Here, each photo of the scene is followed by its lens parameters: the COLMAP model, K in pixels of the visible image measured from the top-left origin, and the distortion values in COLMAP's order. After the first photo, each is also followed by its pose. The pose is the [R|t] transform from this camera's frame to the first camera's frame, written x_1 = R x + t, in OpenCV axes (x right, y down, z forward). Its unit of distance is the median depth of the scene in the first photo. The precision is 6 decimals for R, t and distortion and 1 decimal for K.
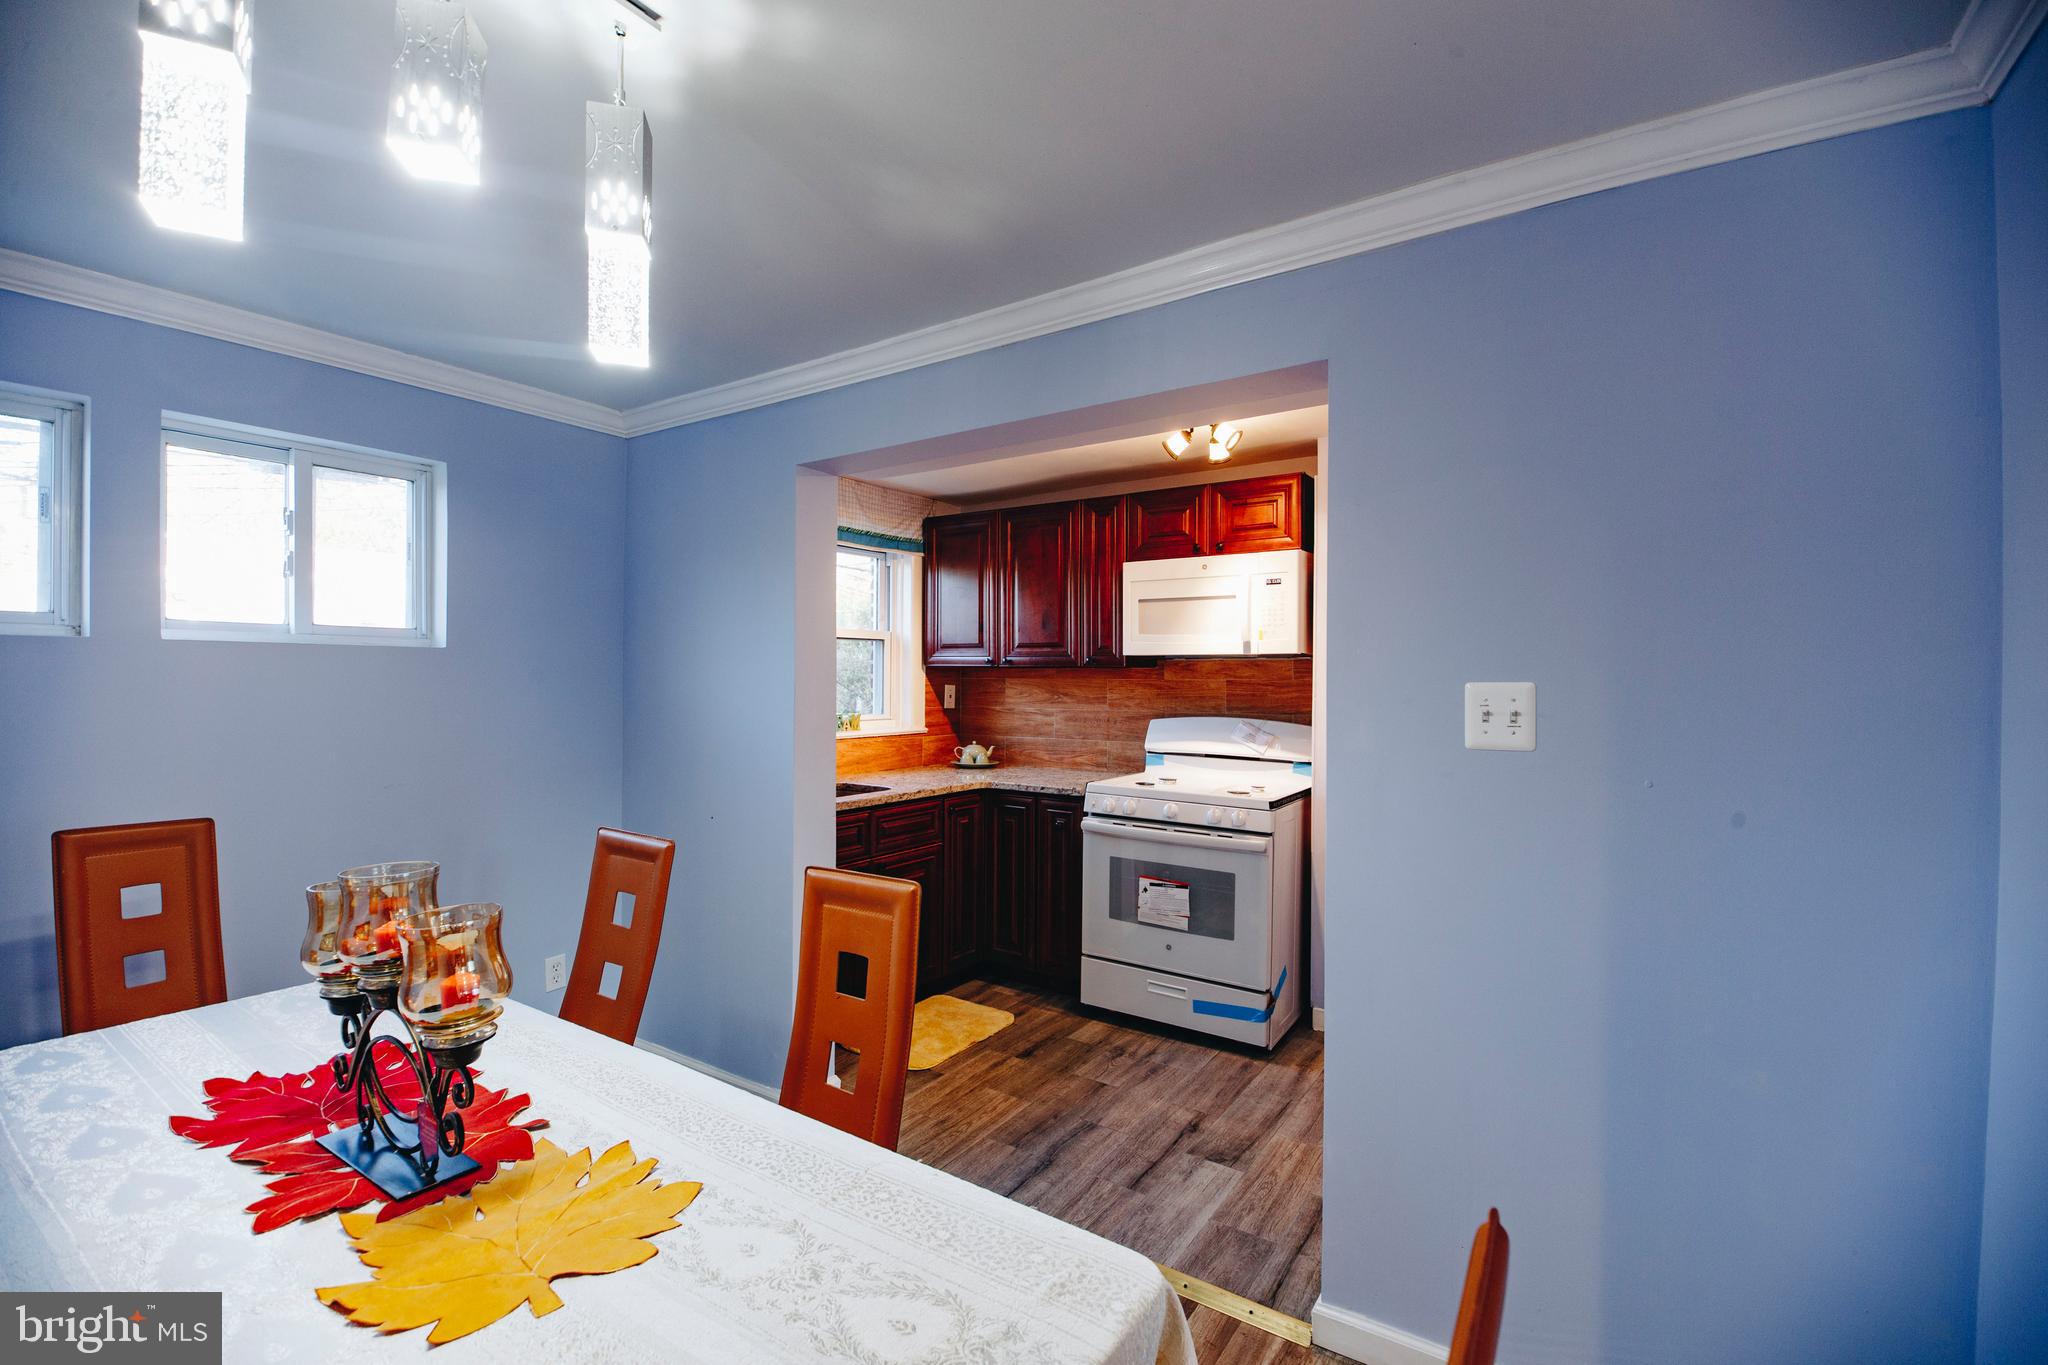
lens RADIAL K [[883.0, 0, 1018.7], [0, 883.0, 687.5], [0, 0, 1]] dist [0.010238, -0.015419]
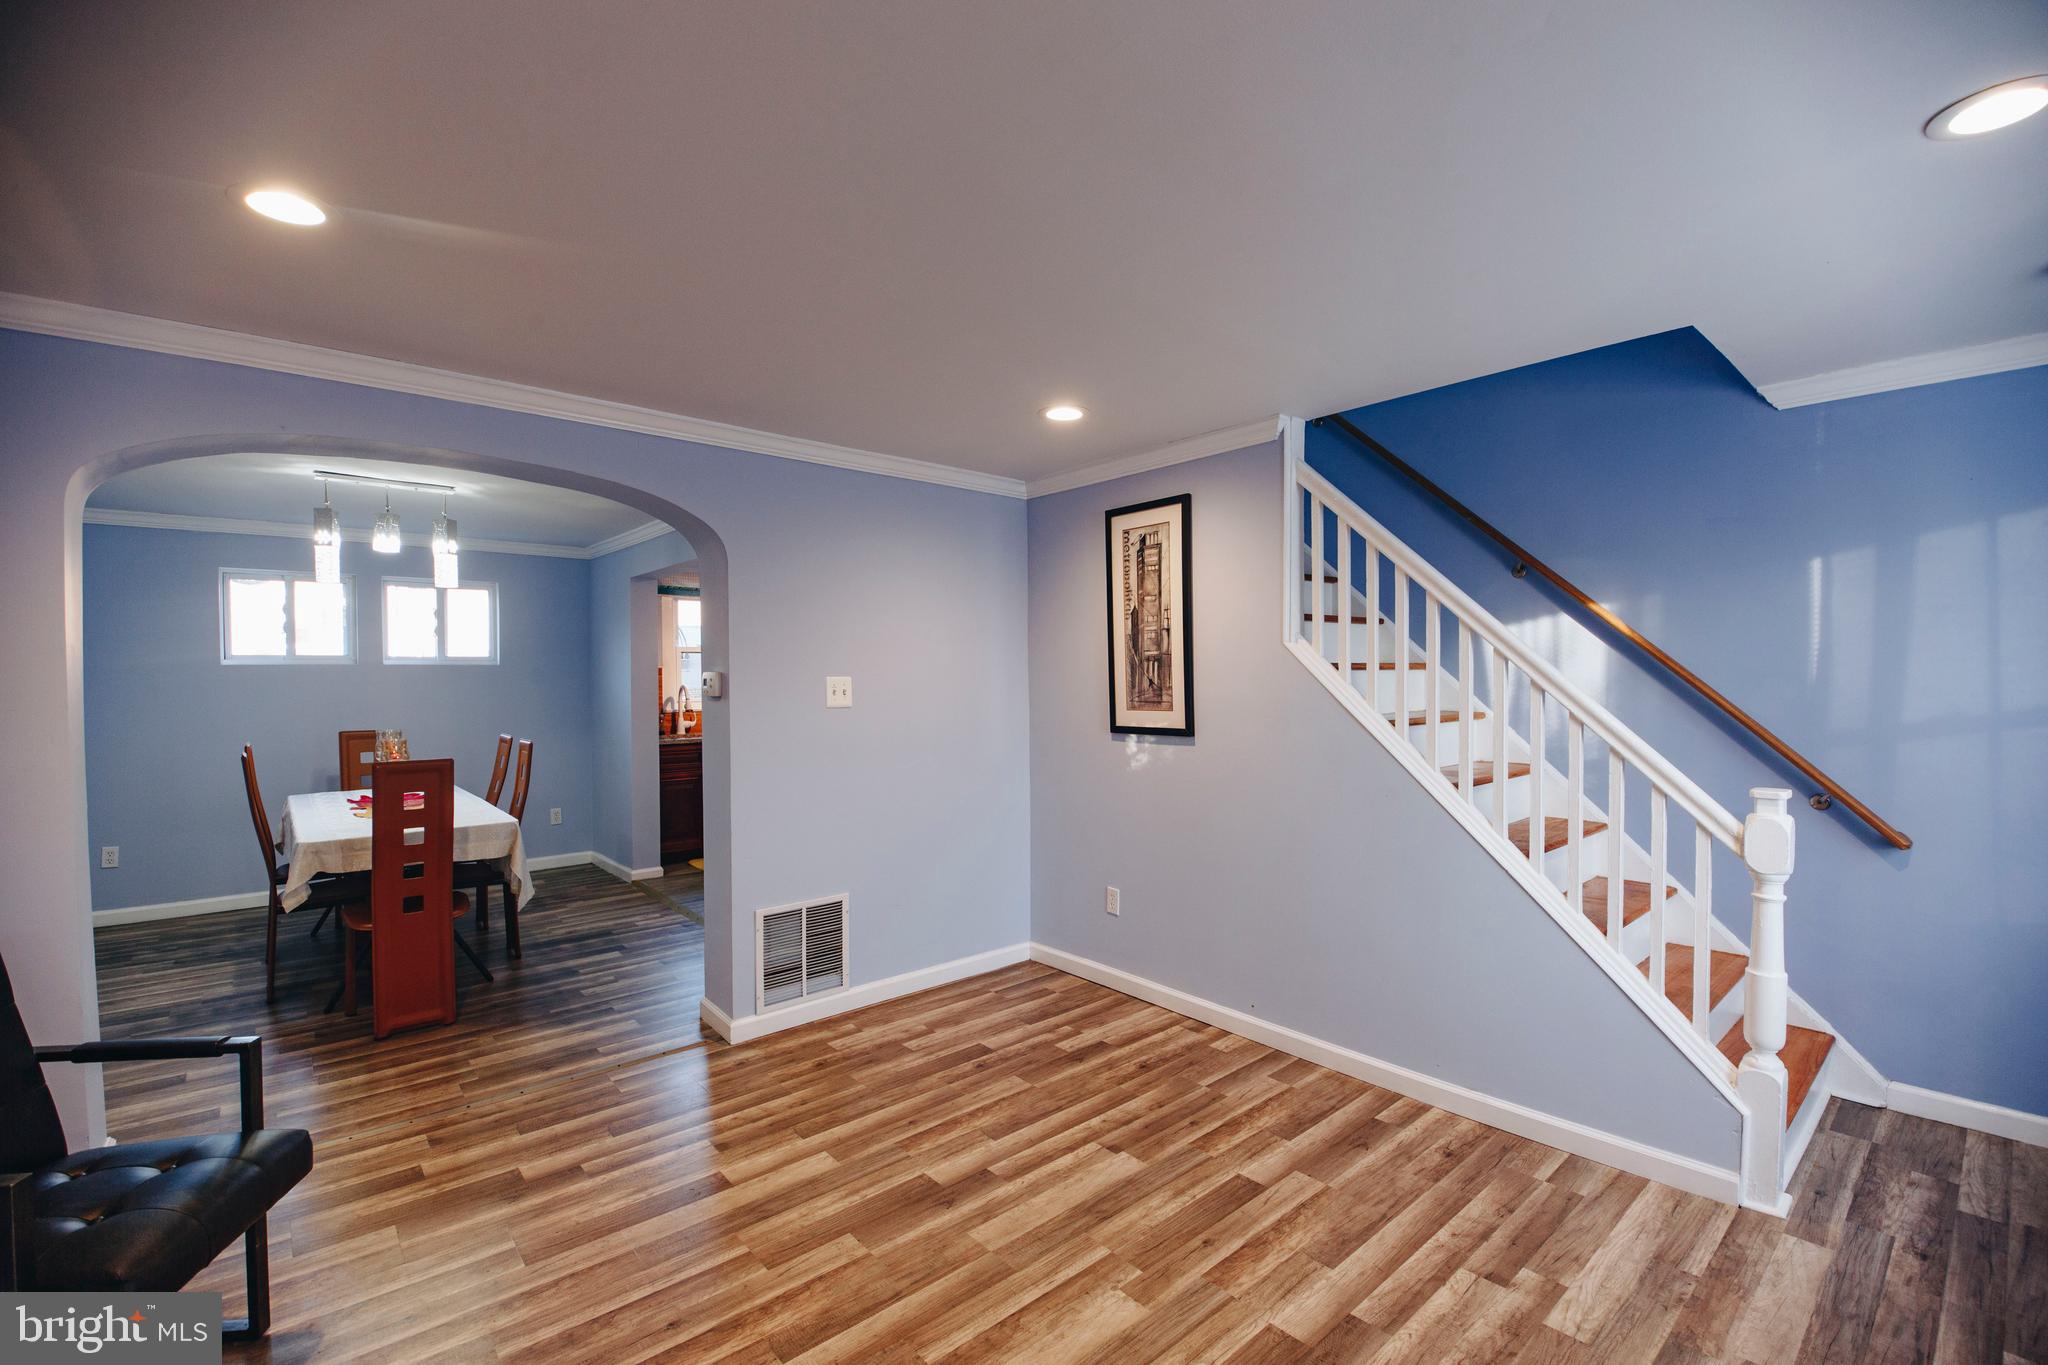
lens RADIAL K [[883.0, 0, 1018.3], [0, 883.0, 700.0], [0, 0, 1]] dist [0.010238, -0.015419]
pose [[0.967027, -0.008358, -0.254536, 0.827847], [0.013114, 0.999770, 0.016993, 0.015871], [0.254336, -0.019771, 0.966914, -0.575014]]
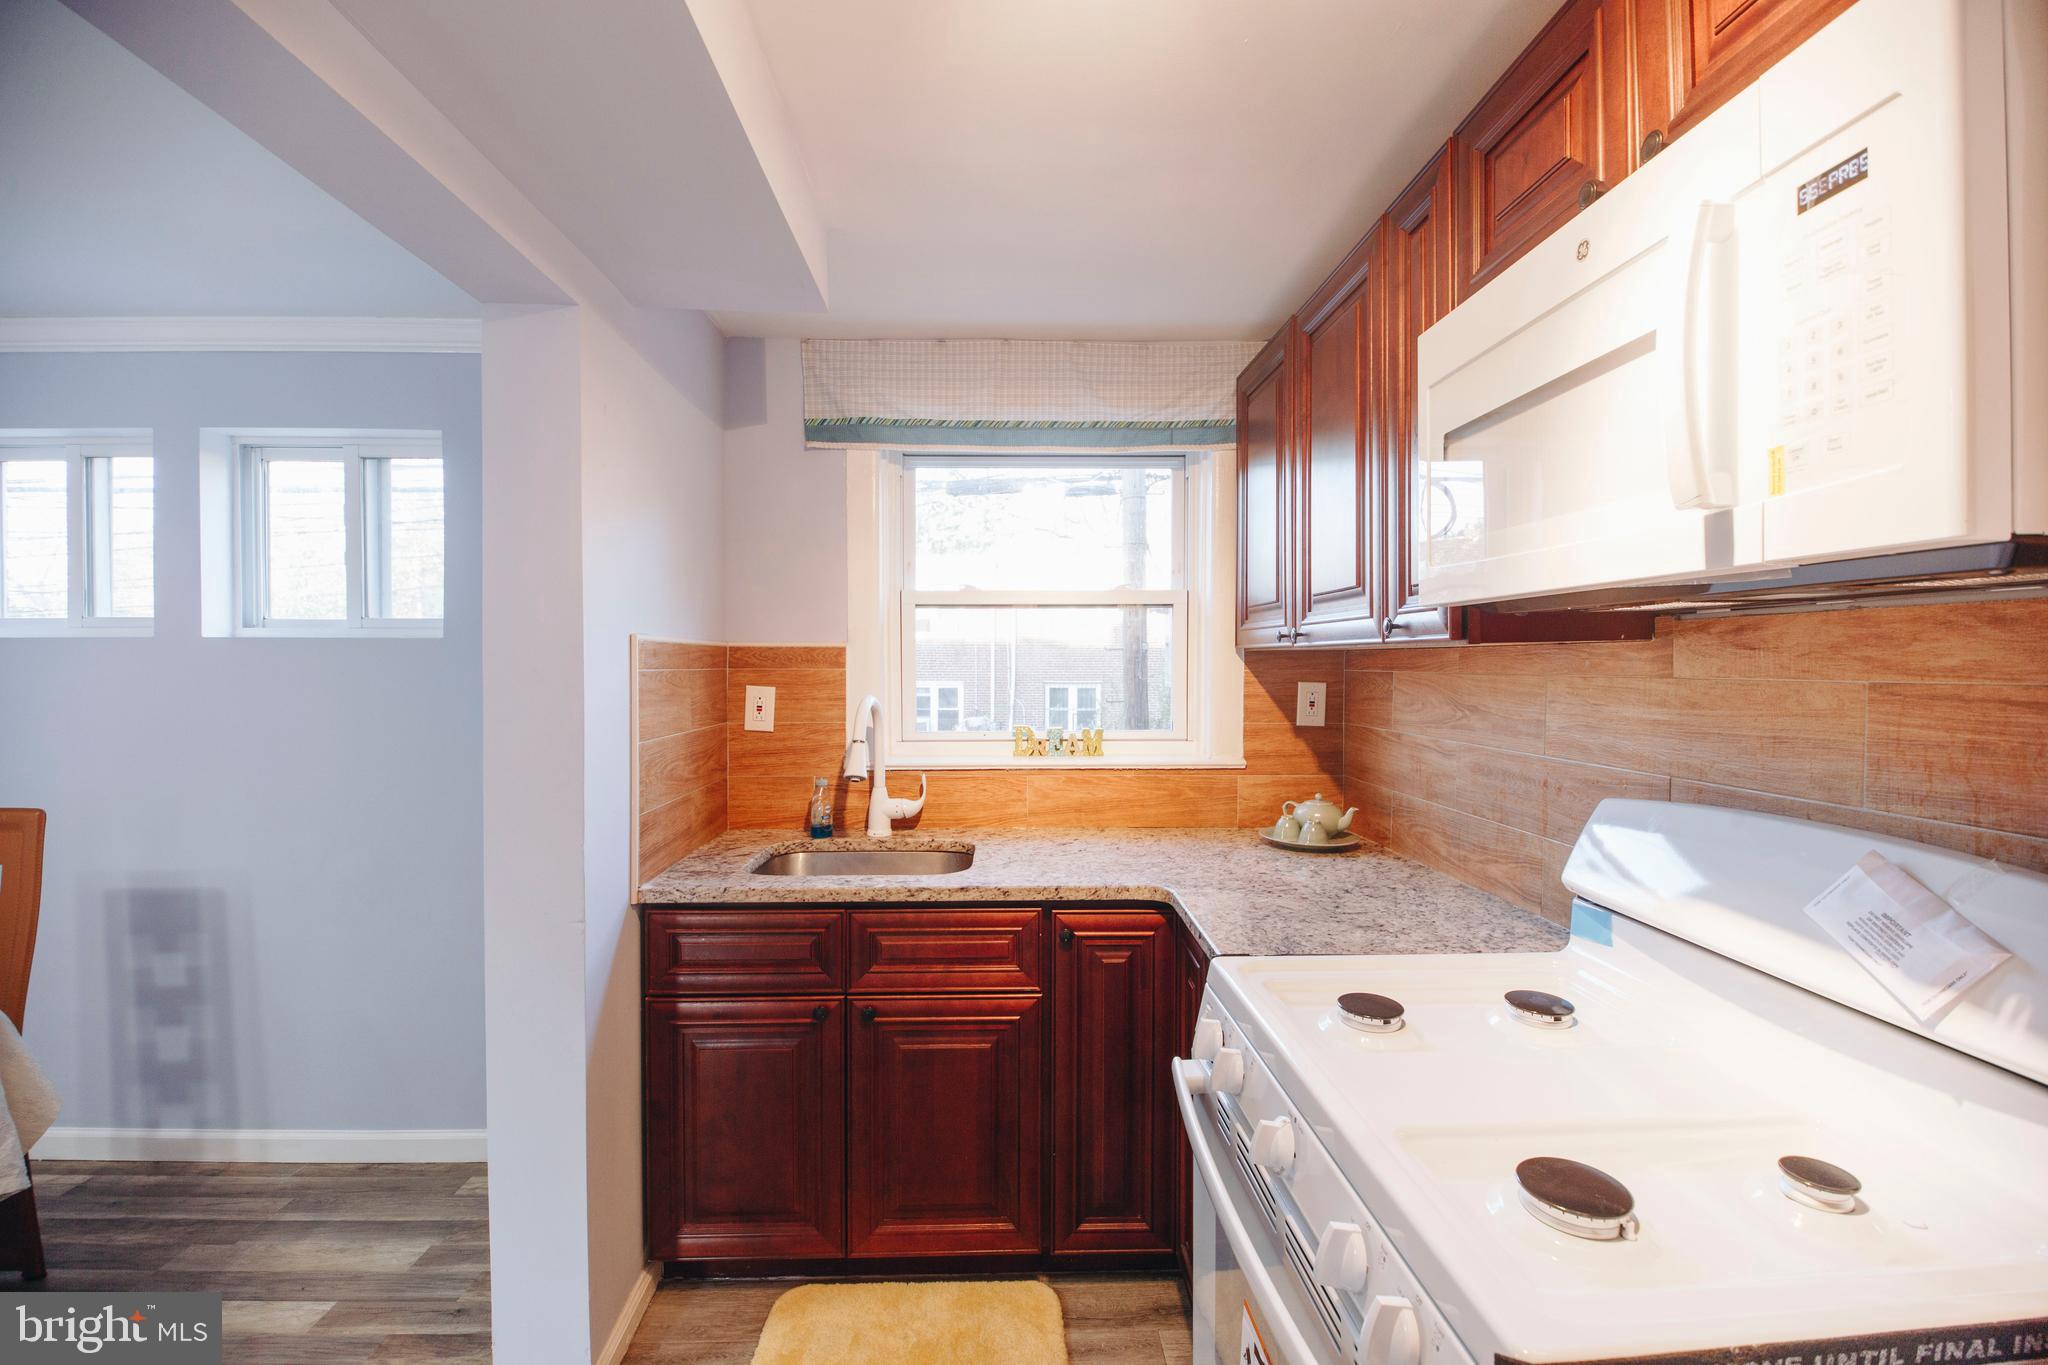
lens RADIAL K [[883.0, 0, 1024.2], [0, 883.0, 680.3], [0, 0, 1]] dist [0.010238, -0.015419]
pose [[0.599494, 0.011330, -0.800299, 0.295511], [-0.005034, 0.999933, 0.010385, -0.010448], [0.800364, -0.002197, 0.599511, 0.649757]]
